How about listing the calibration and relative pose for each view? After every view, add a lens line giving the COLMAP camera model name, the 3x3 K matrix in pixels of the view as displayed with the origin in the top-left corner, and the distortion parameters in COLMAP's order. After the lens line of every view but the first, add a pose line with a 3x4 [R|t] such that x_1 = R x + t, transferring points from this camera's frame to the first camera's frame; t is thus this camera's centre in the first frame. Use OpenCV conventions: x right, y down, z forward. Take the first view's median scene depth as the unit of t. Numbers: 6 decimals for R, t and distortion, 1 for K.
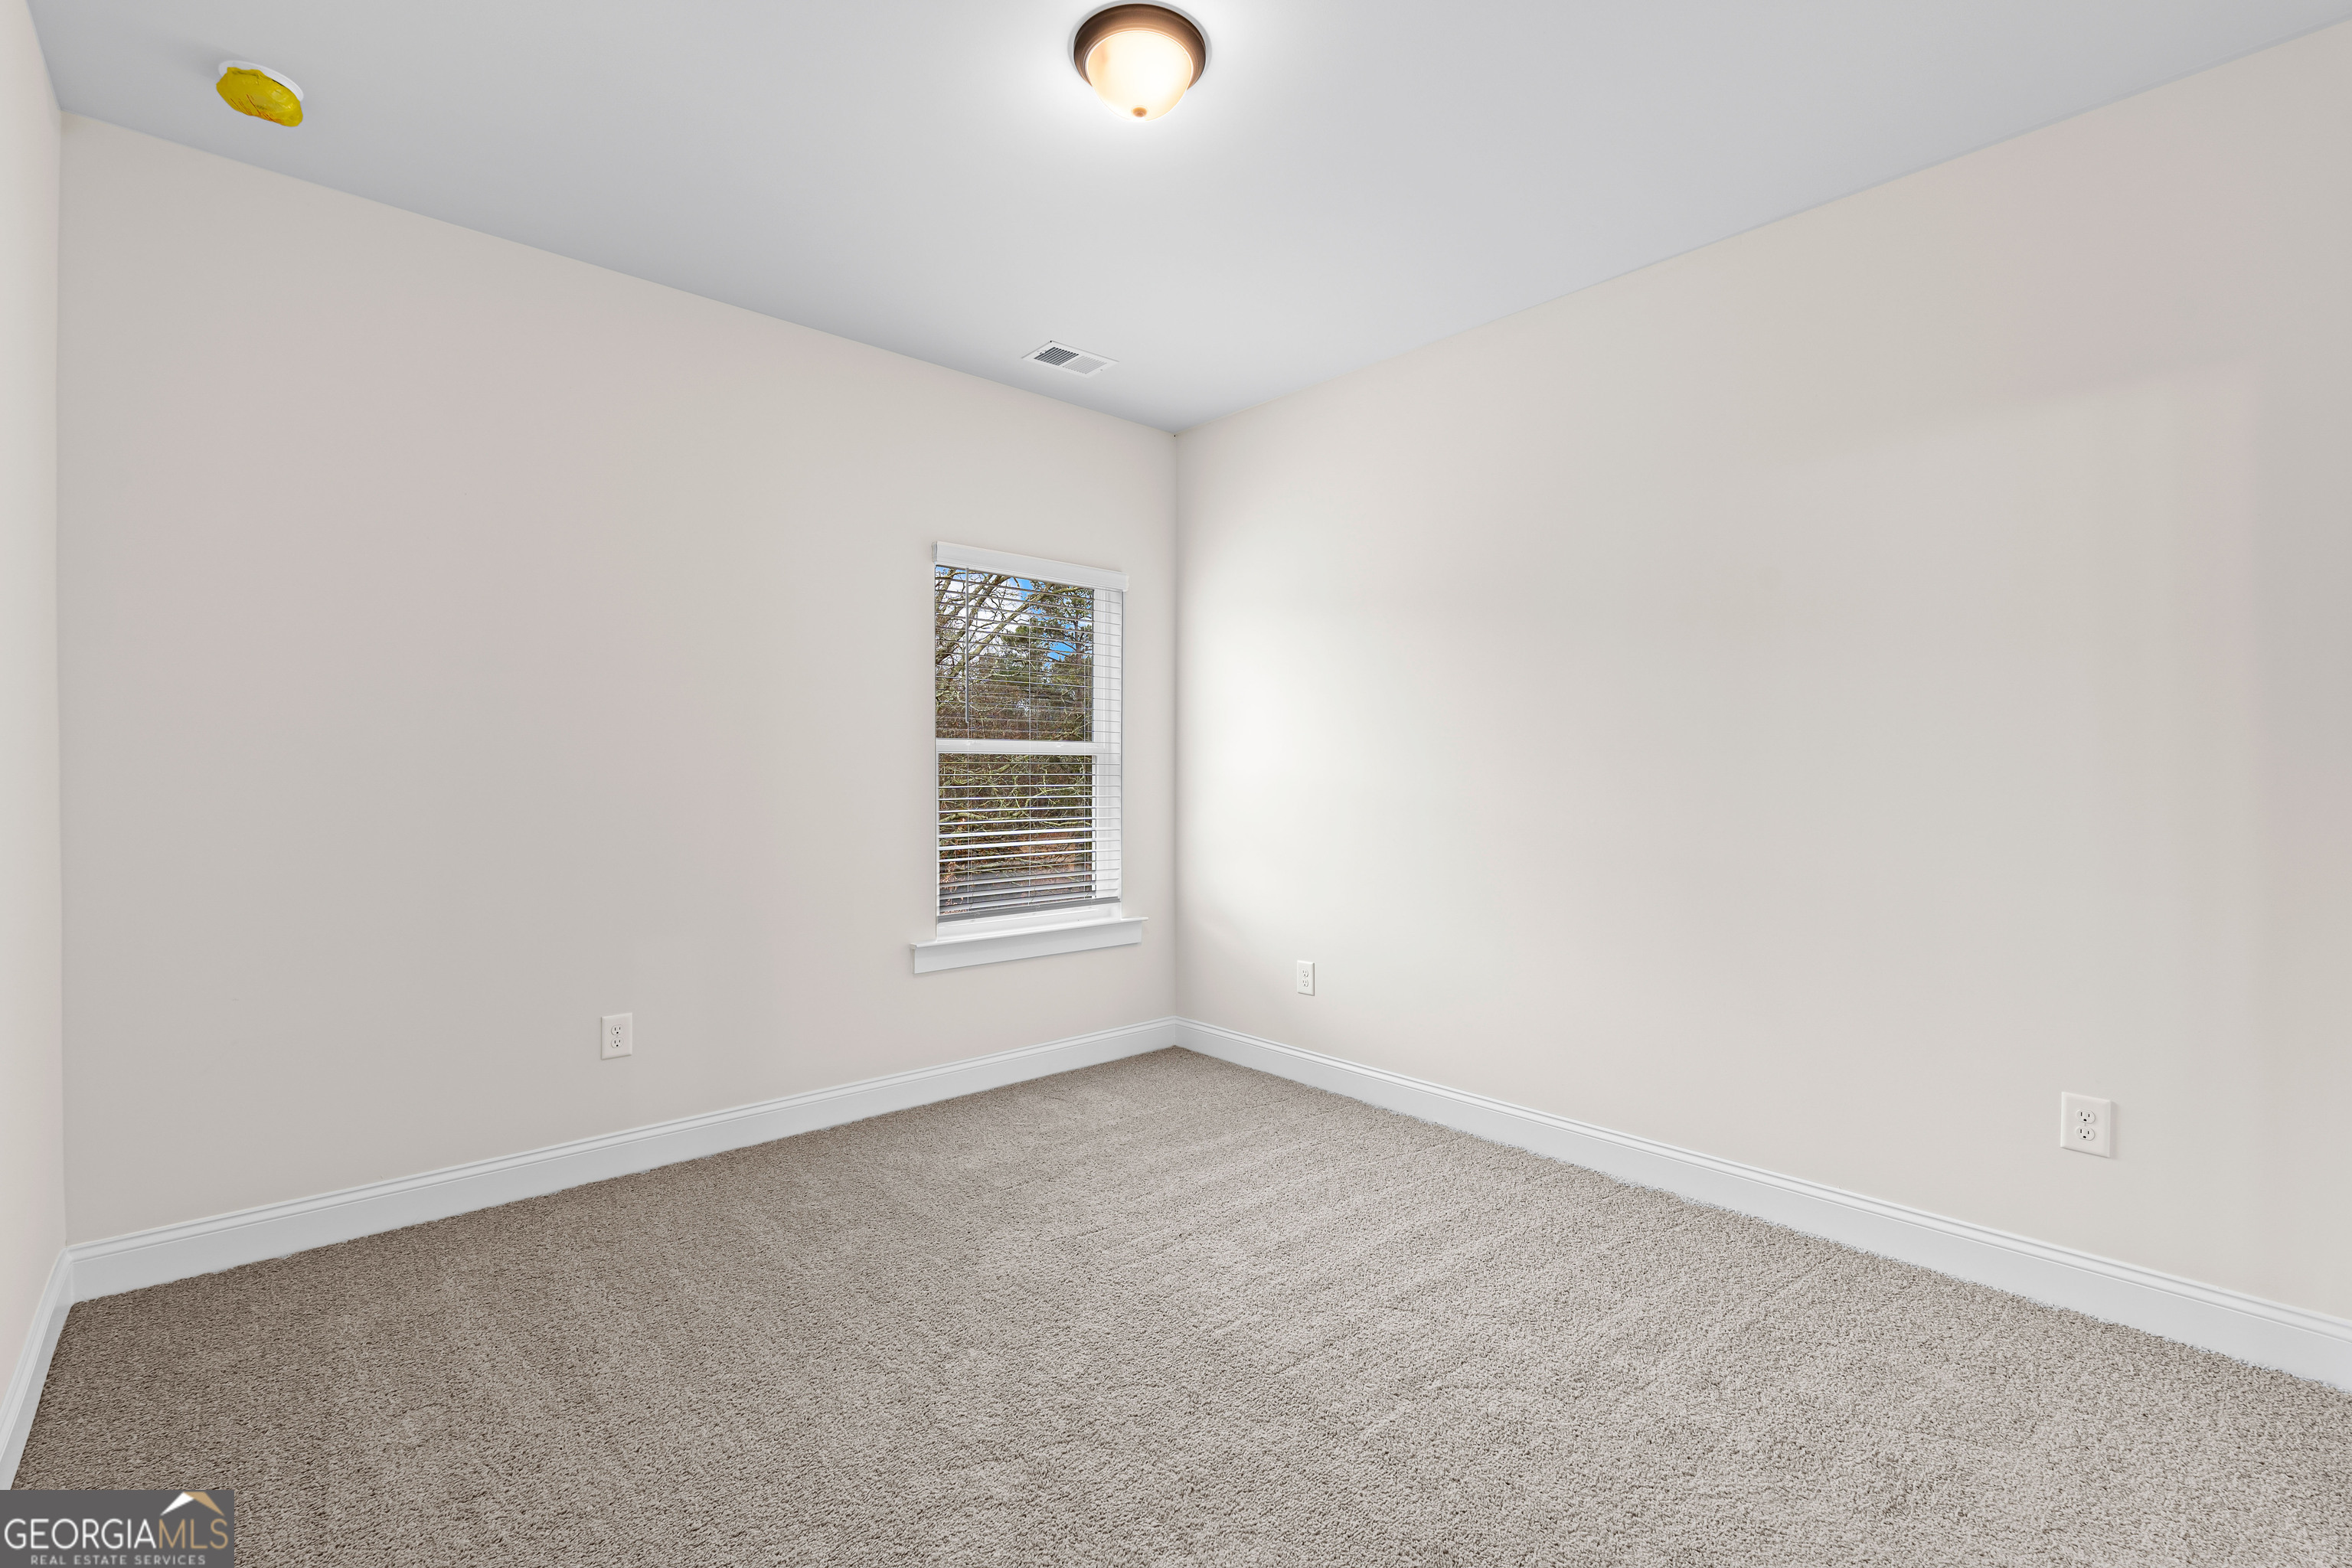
lens RADIAL K [[1041.5, 0, 1183.0], [0, 1041.5, 776.0], [0, 0, 1]] dist [-0.006524, 0.000345]
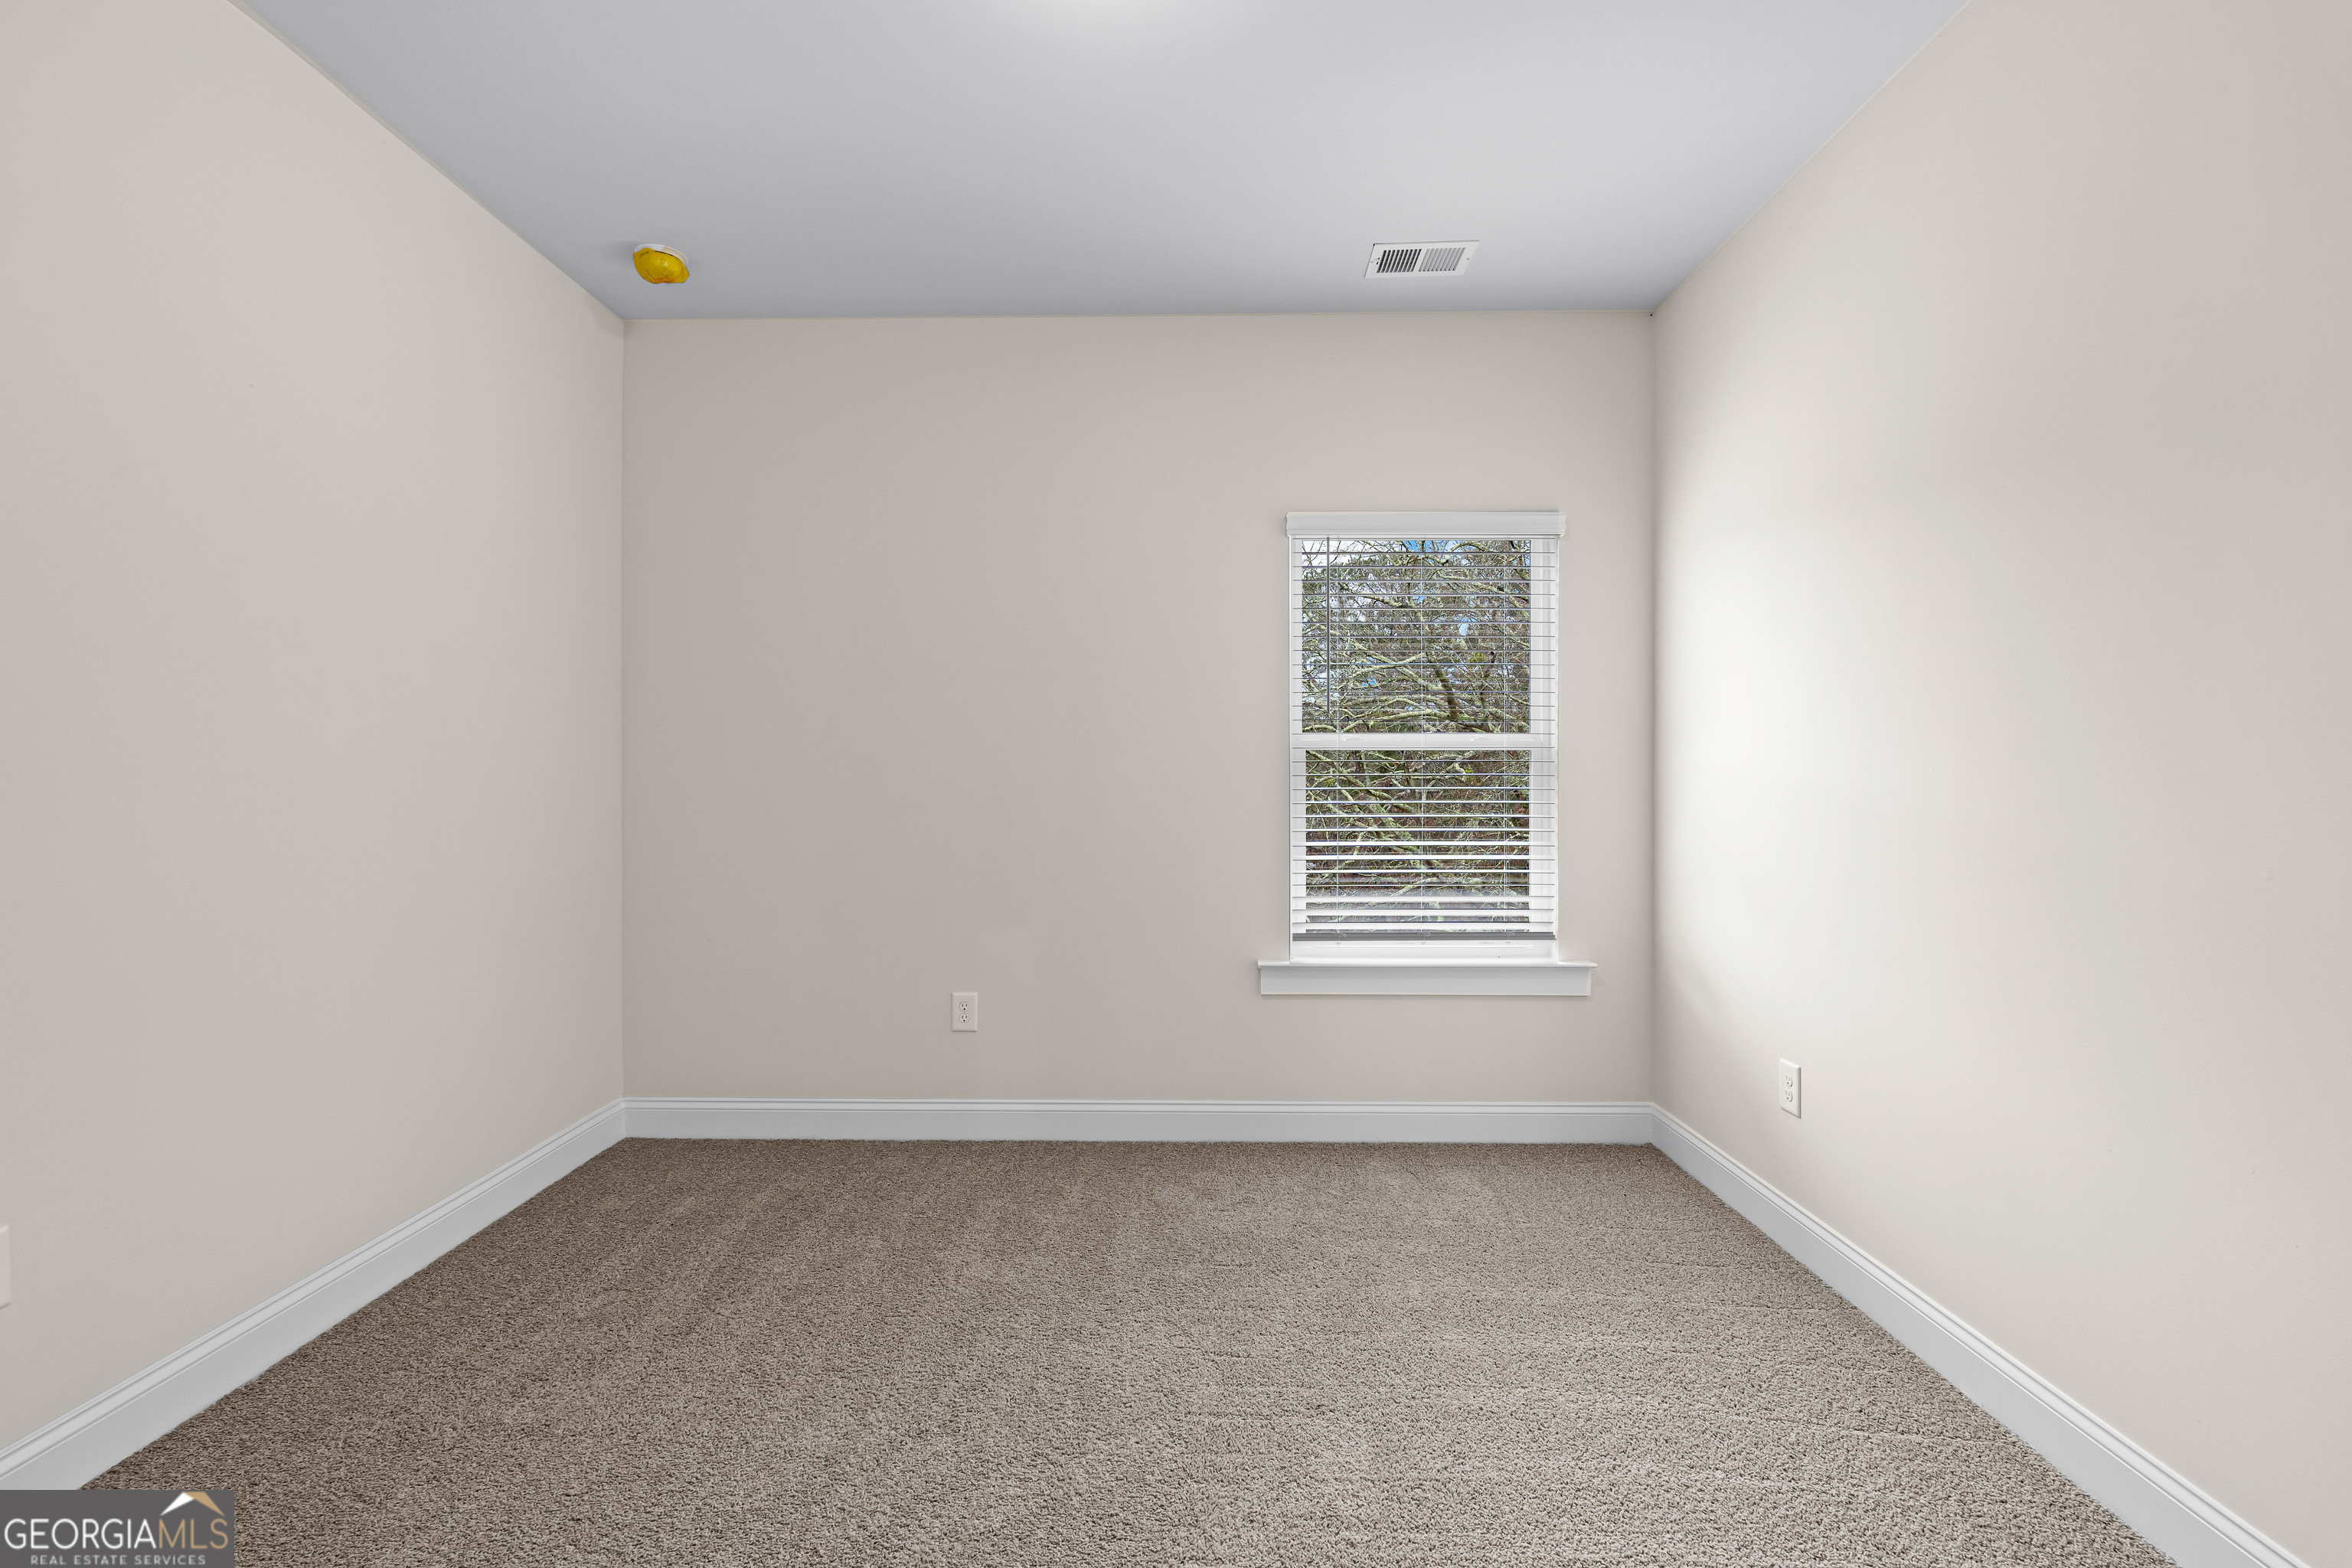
lens RADIAL K [[1041.5, 0, 1166.8], [0, 1041.5, 770.5], [0, 0, 1]] dist [-0.006524, 0.000345]
pose [[0.729978, -0.000442, -0.683471, 0.281786], [-0.002511, 0.999991, -0.003329, -0.001155], [0.683466, 0.004146, 0.729970, 0.265122]]
